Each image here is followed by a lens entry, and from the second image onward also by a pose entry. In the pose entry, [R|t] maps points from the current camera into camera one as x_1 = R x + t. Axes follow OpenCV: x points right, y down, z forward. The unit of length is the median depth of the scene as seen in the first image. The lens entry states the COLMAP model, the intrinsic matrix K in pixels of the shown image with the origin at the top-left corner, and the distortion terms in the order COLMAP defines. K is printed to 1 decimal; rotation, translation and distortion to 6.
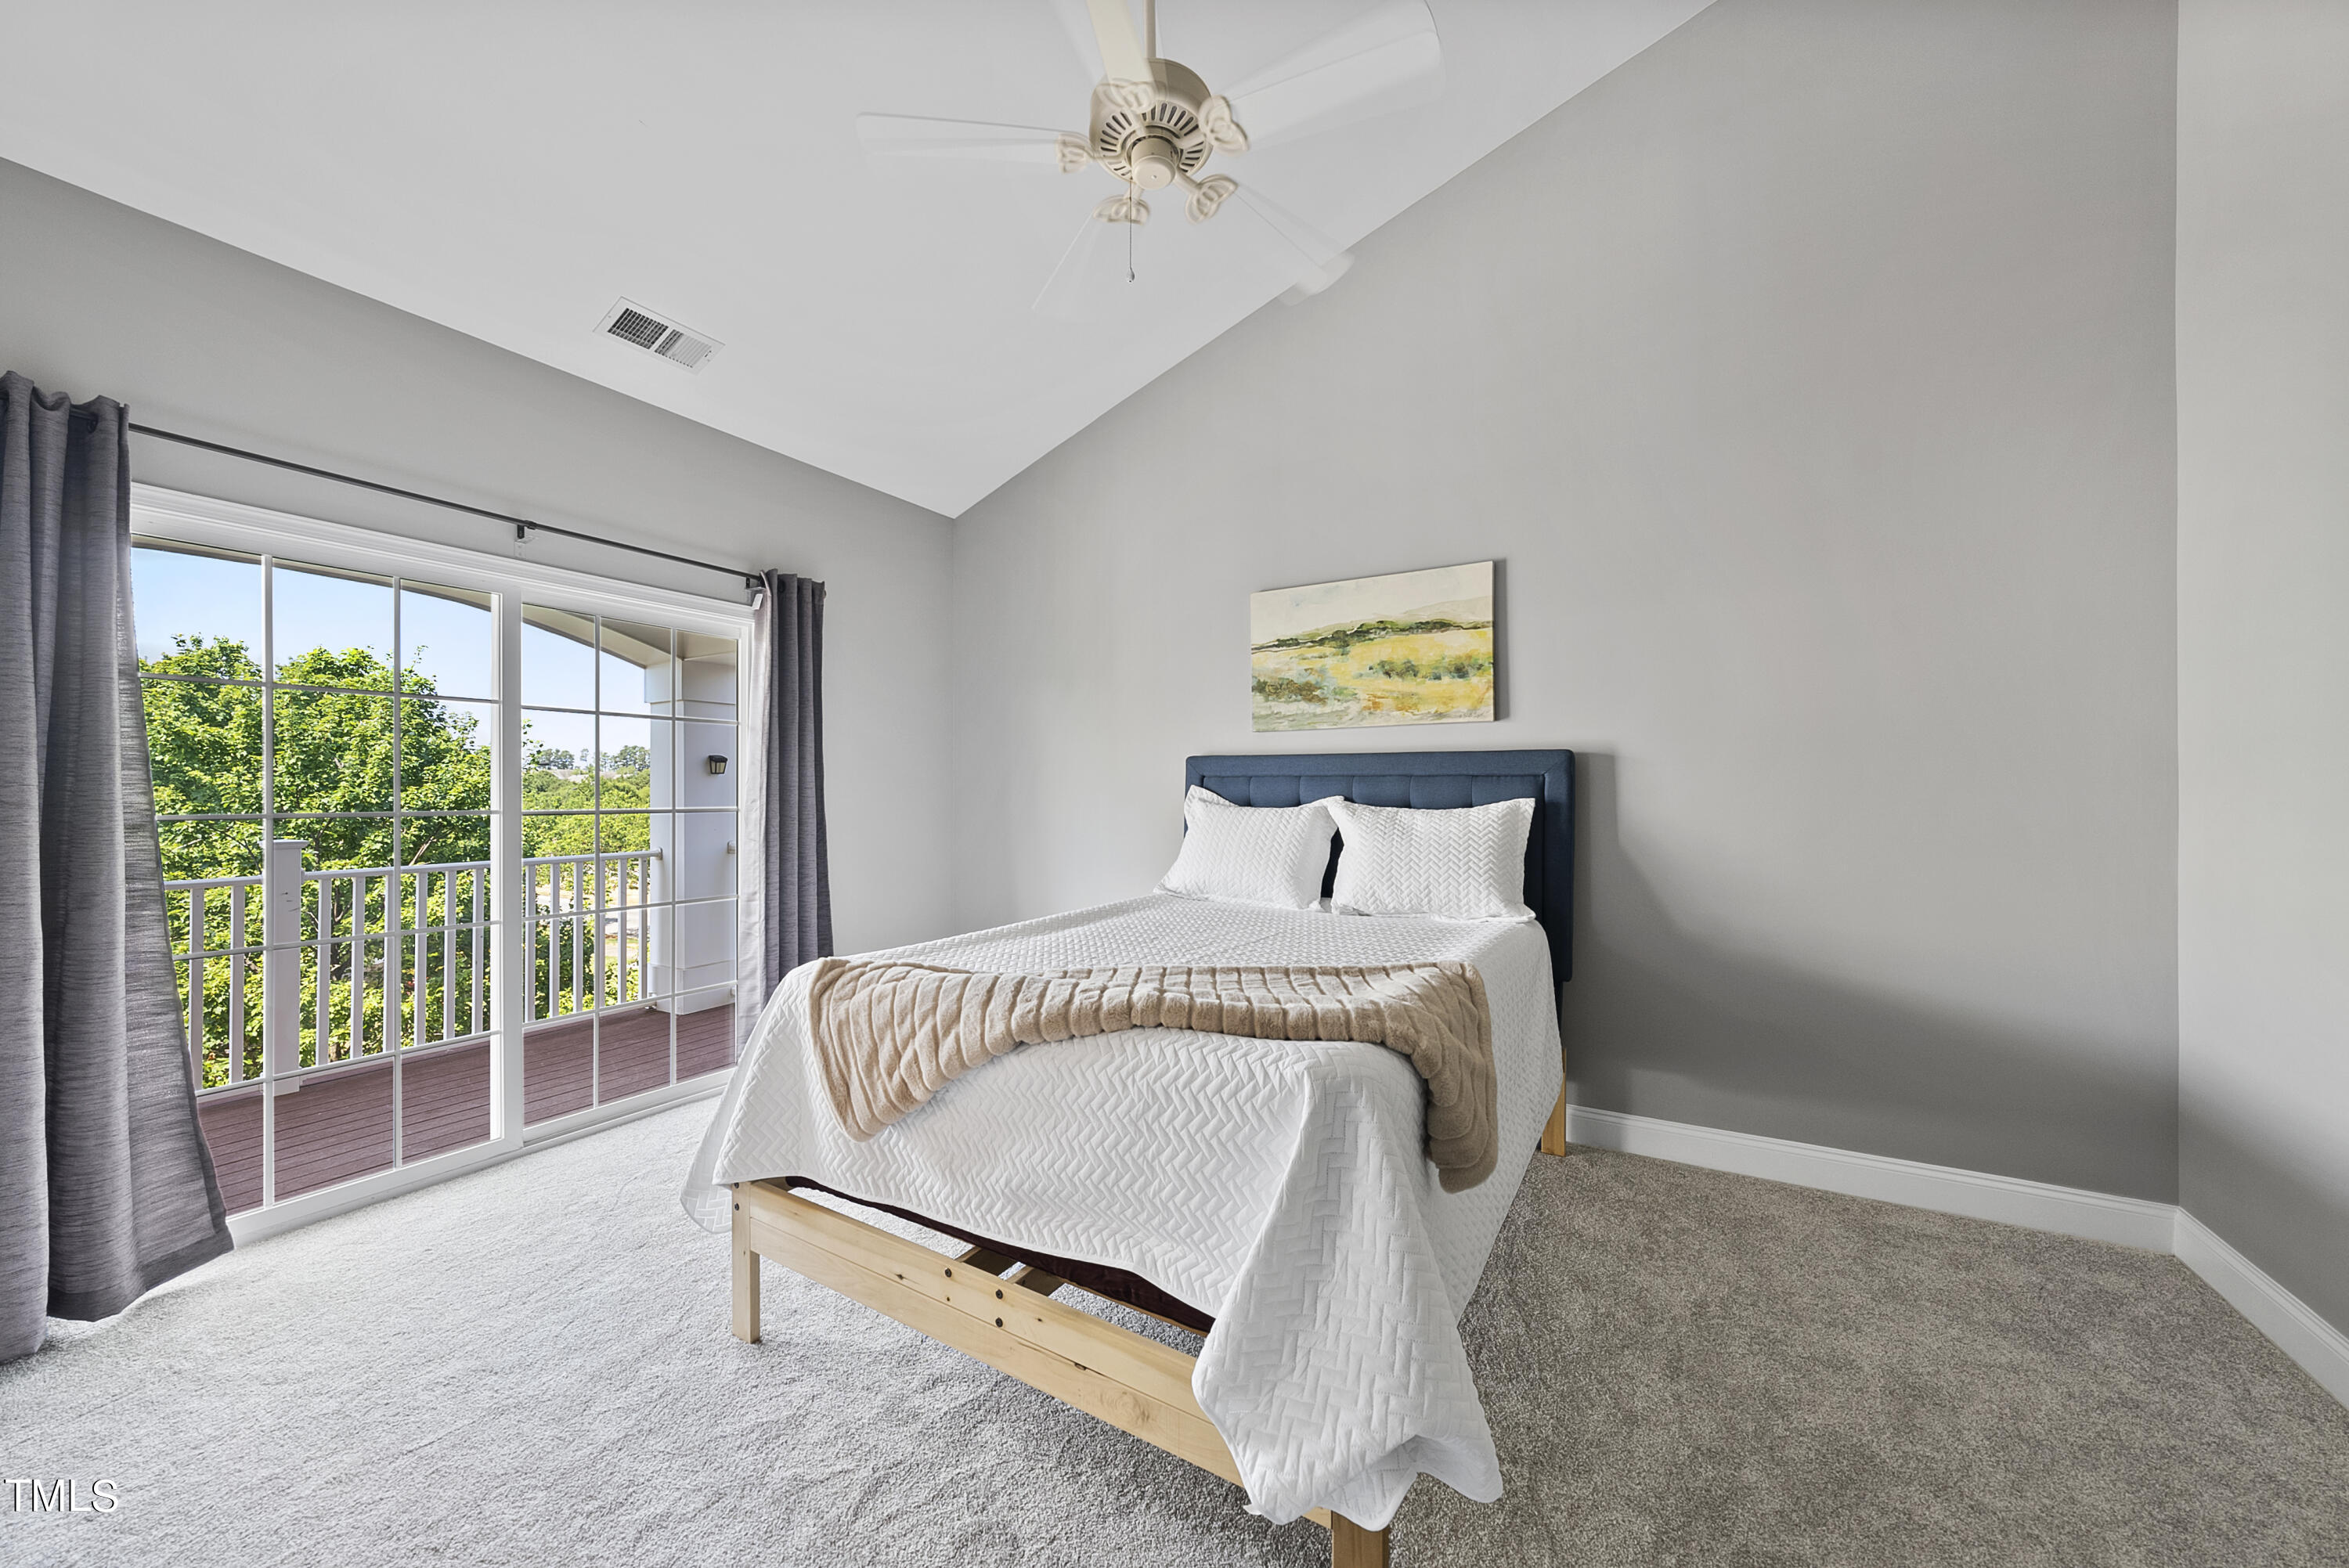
lens RADIAL K [[851.7, 0, 1185.2], [0, 851.7, 790.2], [0, 0, 1]] dist [-0.001850, 0.000082]
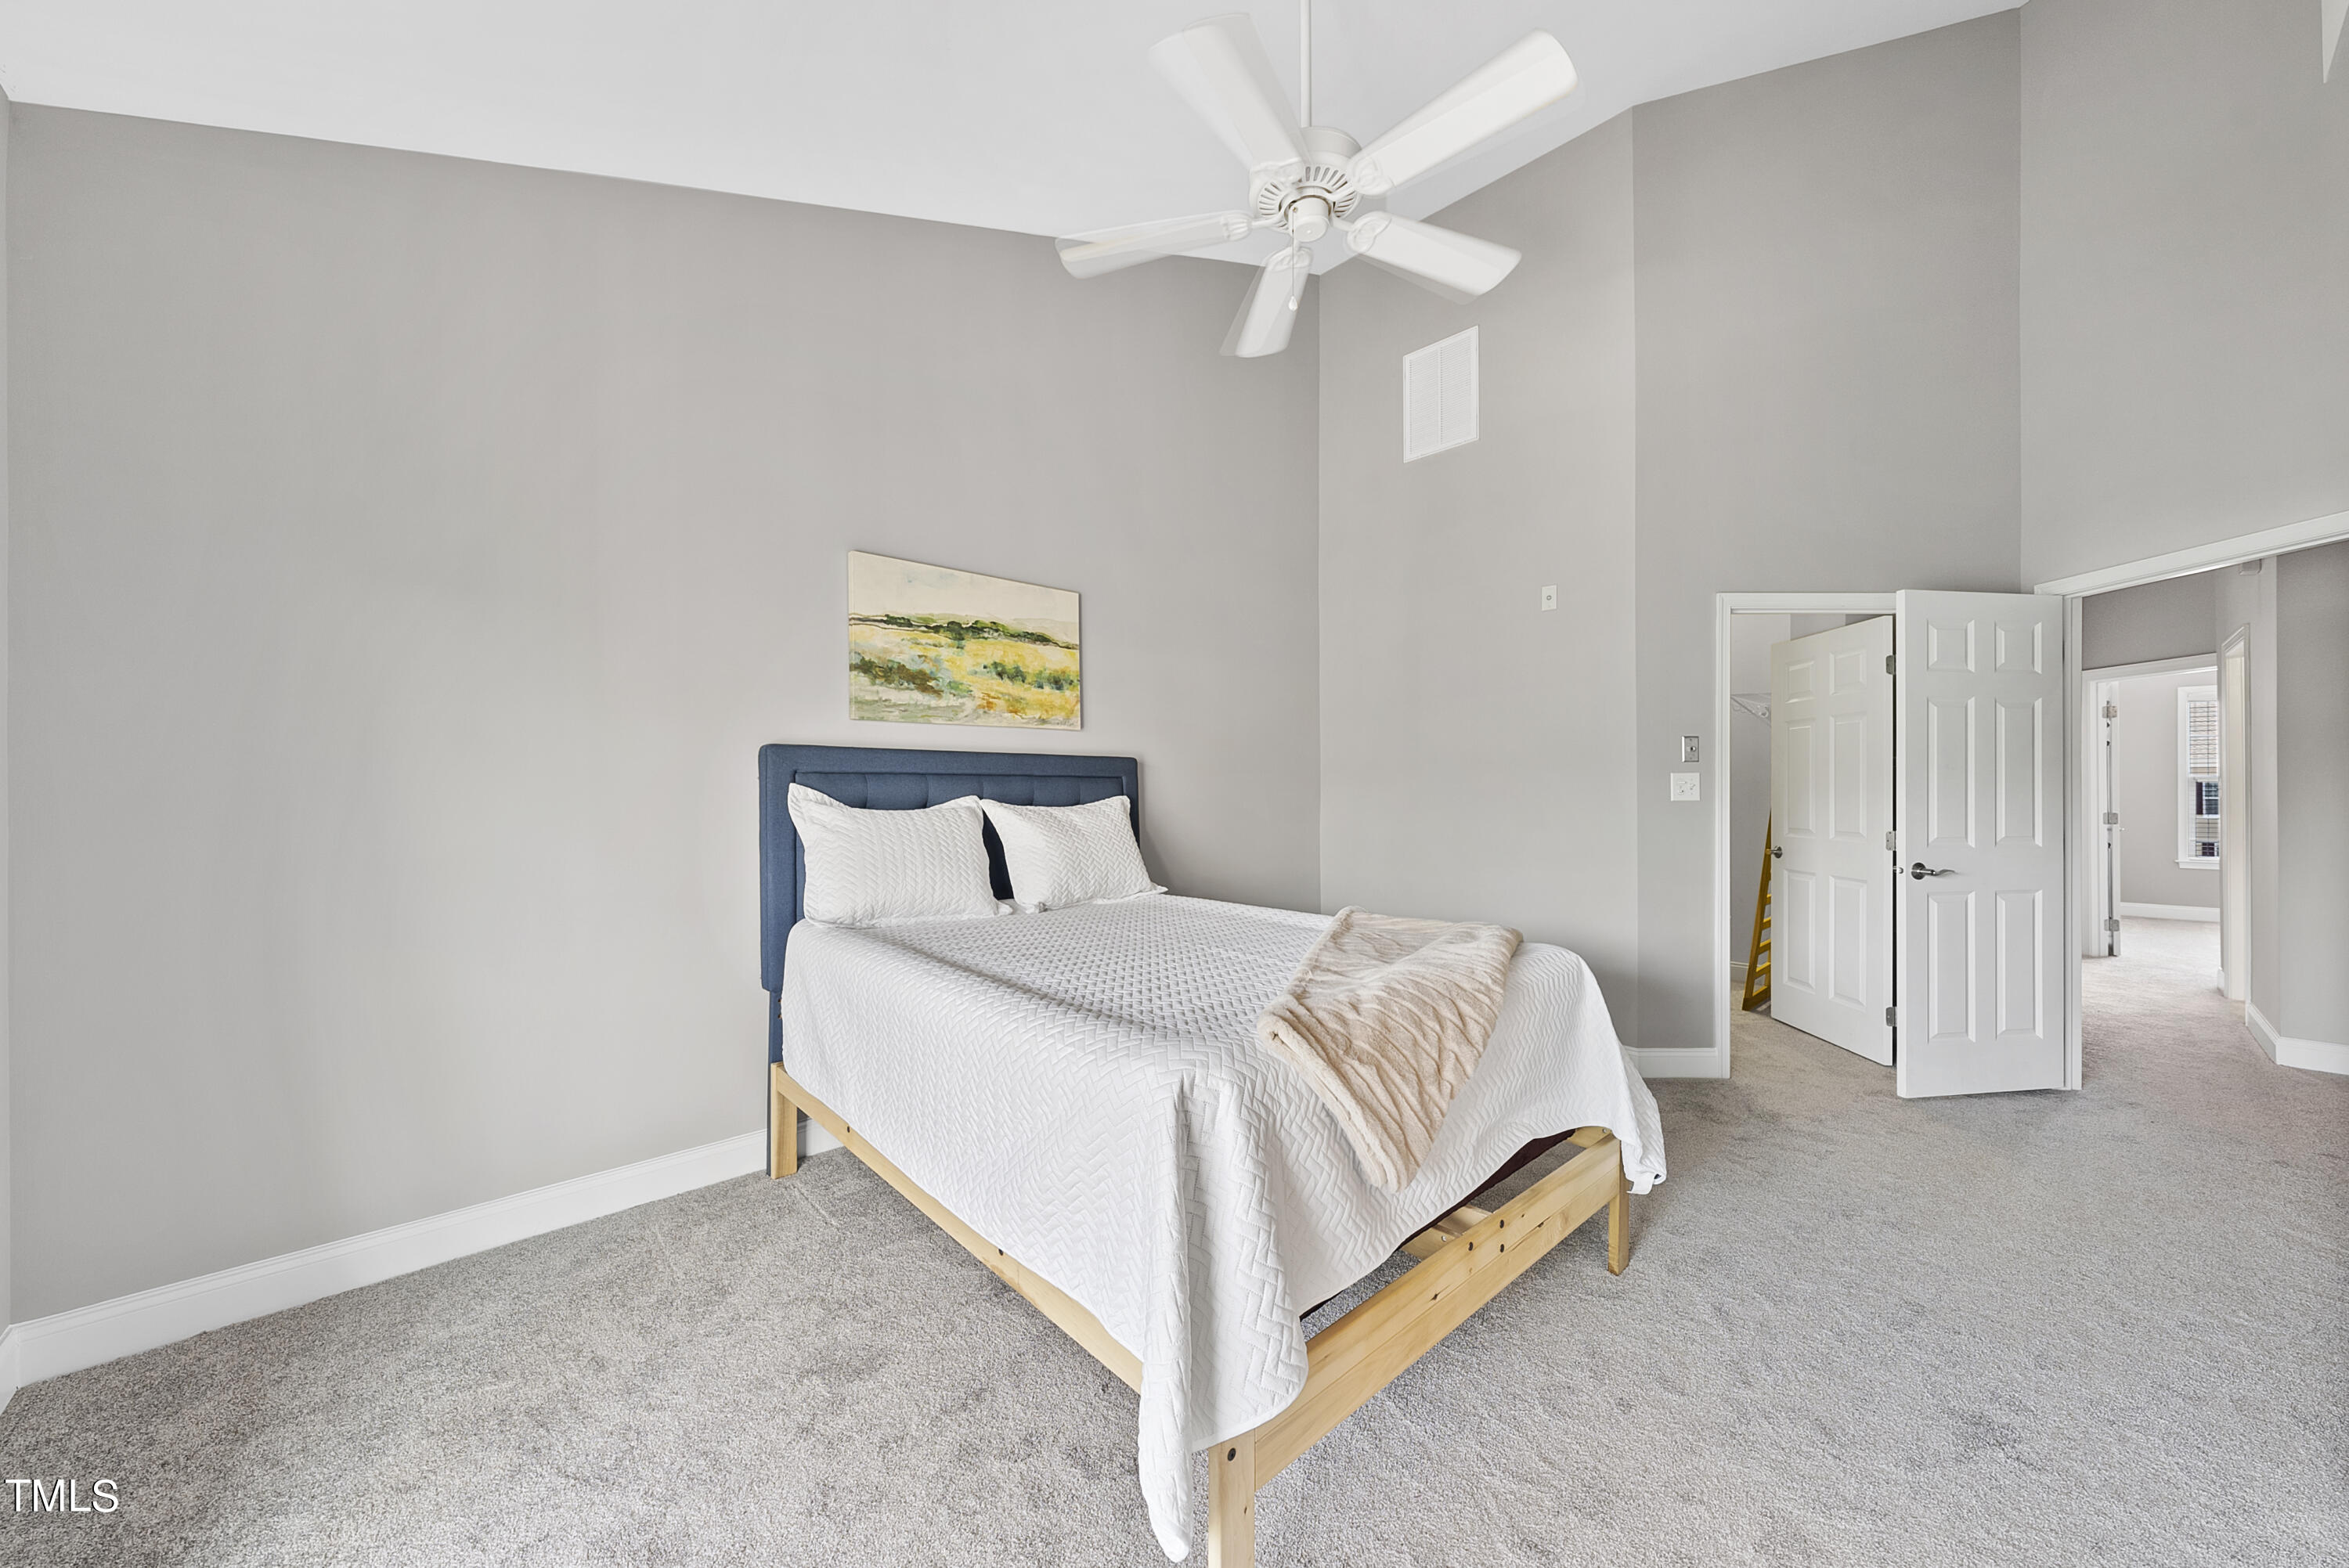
lens RADIAL K [[851.7, 0, 1172.8], [0, 851.7, 781.7], [0, 0, 1]] dist [-0.001850, 0.000082]
pose [[0.300427, 0.008726, 0.953765, -0.686215], [-0.000431, 0.999959, -0.009012, -0.000420], [-0.953805, 0.002297, 0.300418, 0.510040]]
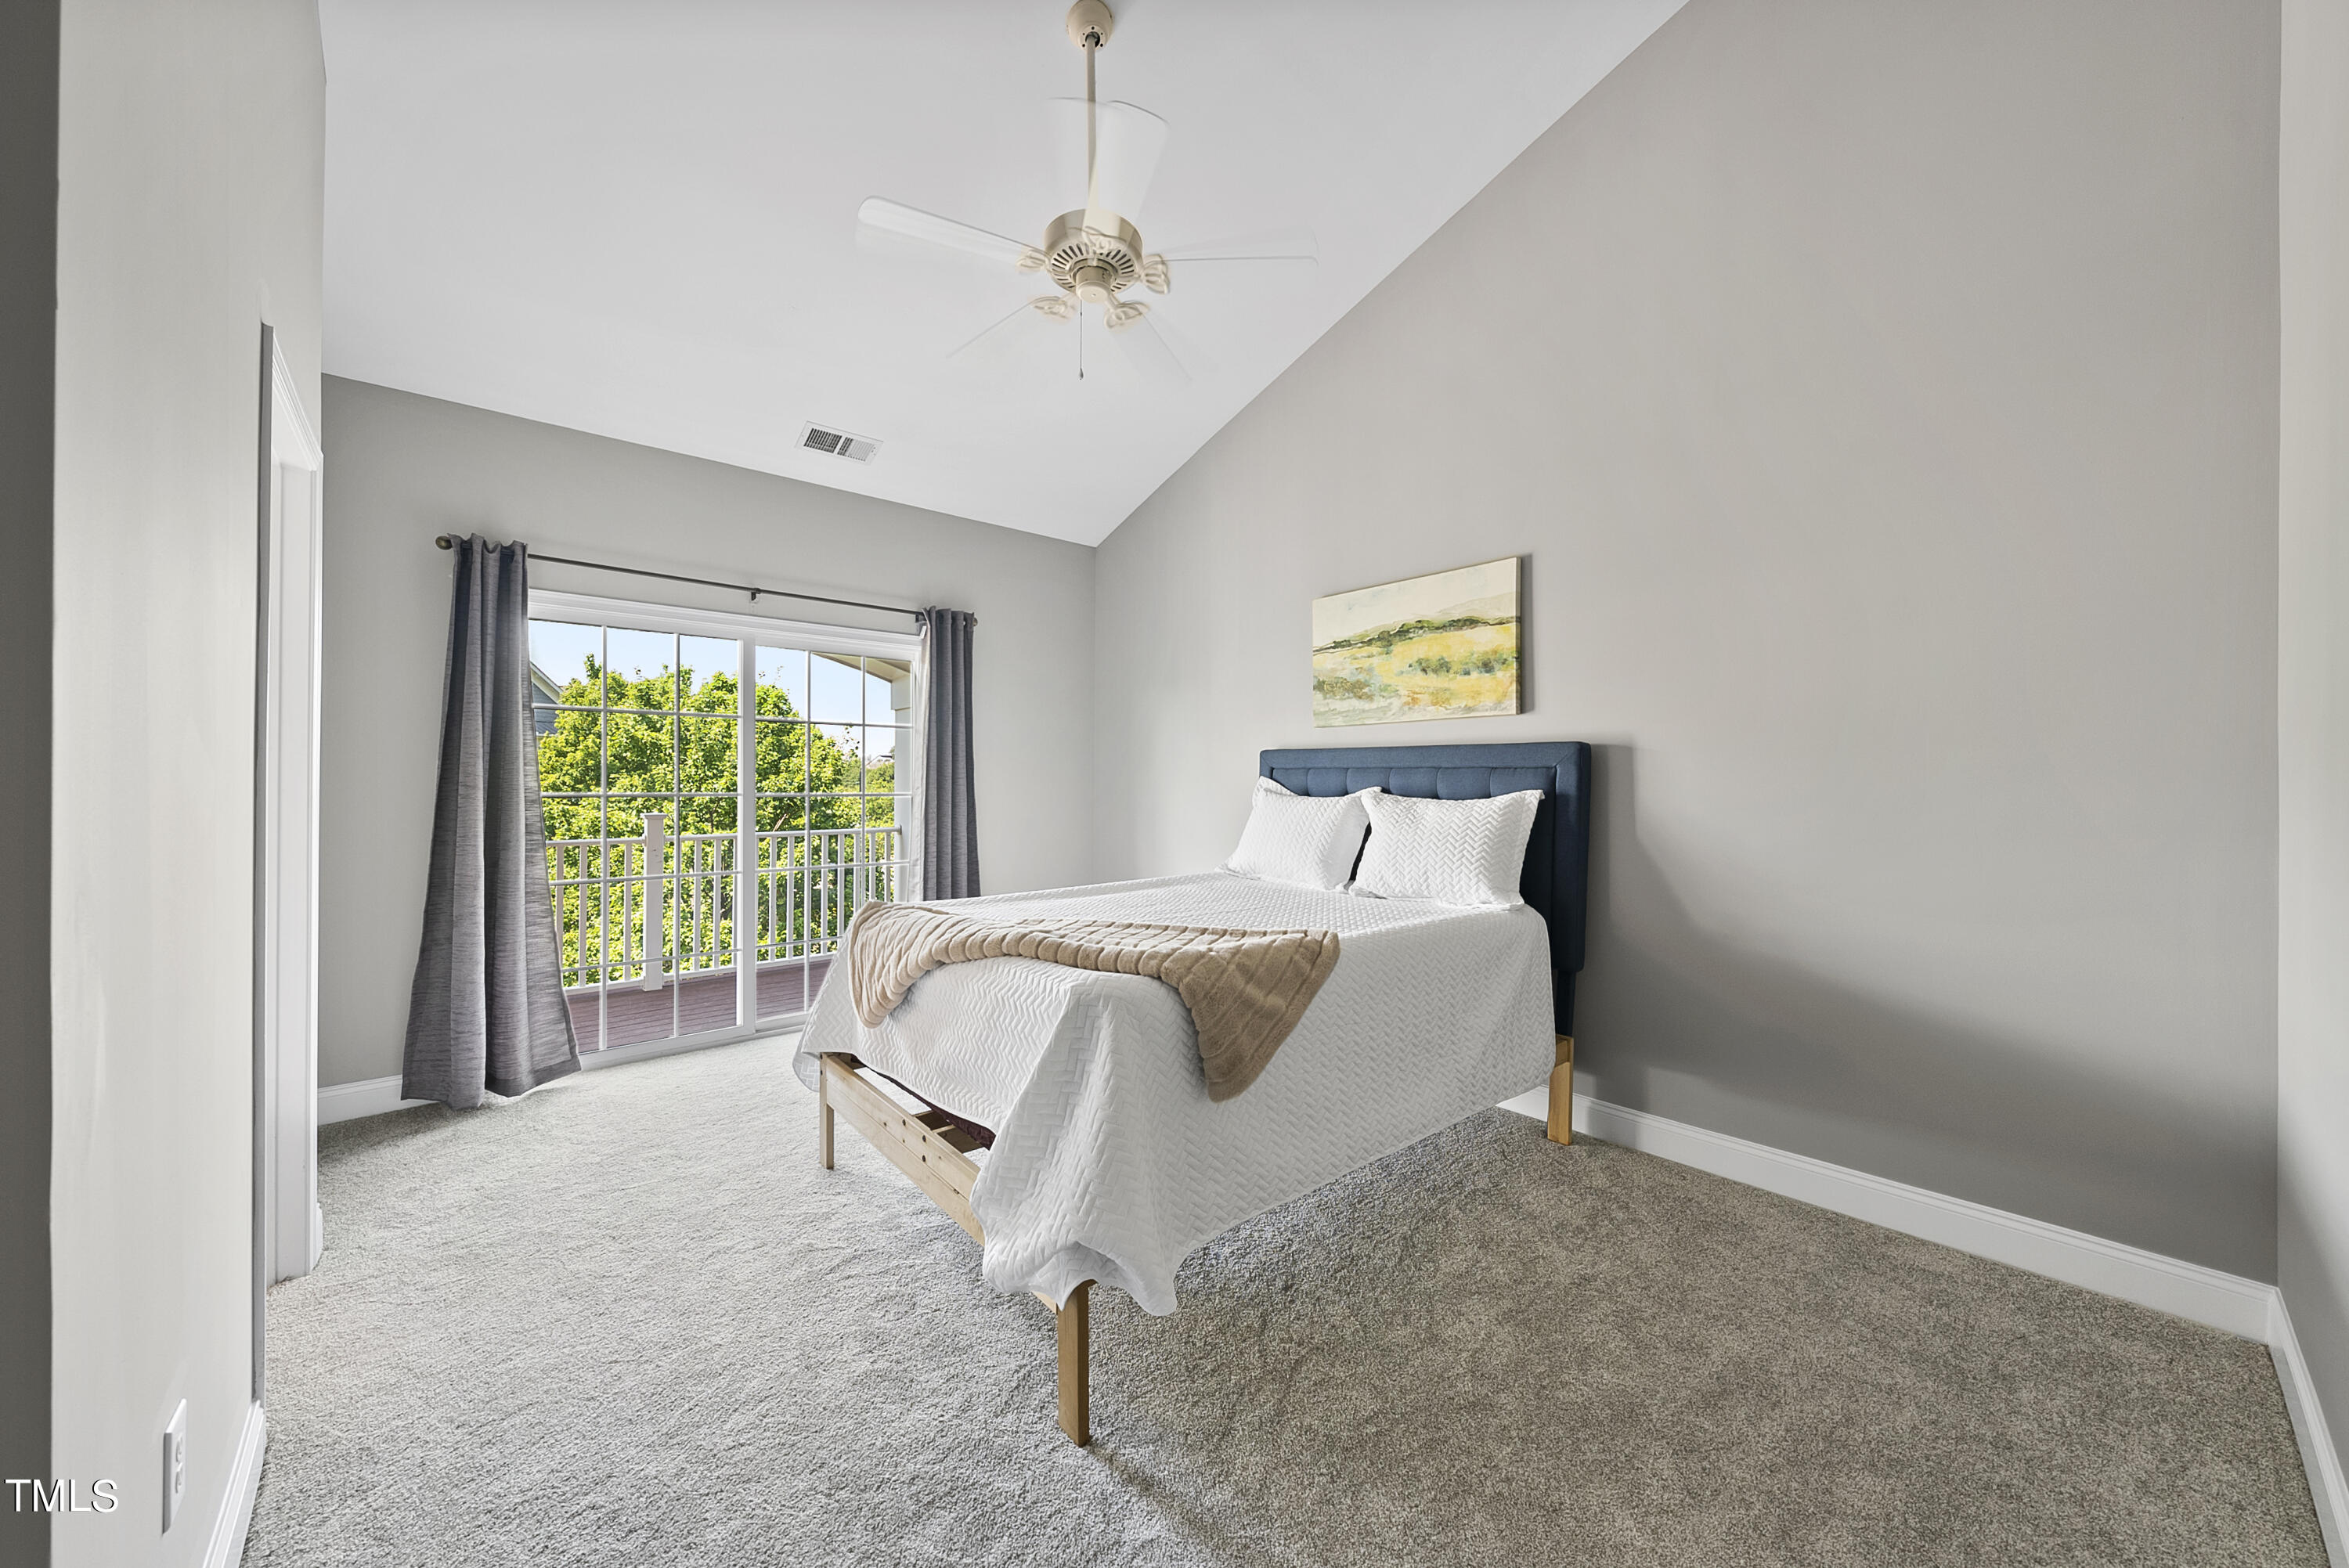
lens RADIAL K [[851.7, 0, 1178.7], [0, 851.7, 778.7], [0, 0, 1]] dist [-0.001850, 0.000082]
pose [[0.946585, 0.003062, -0.322440, 0.297254], [-0.003413, 0.999994, -0.000523, -0.001918], [0.322436, 0.001596, 0.946590, -0.093249]]
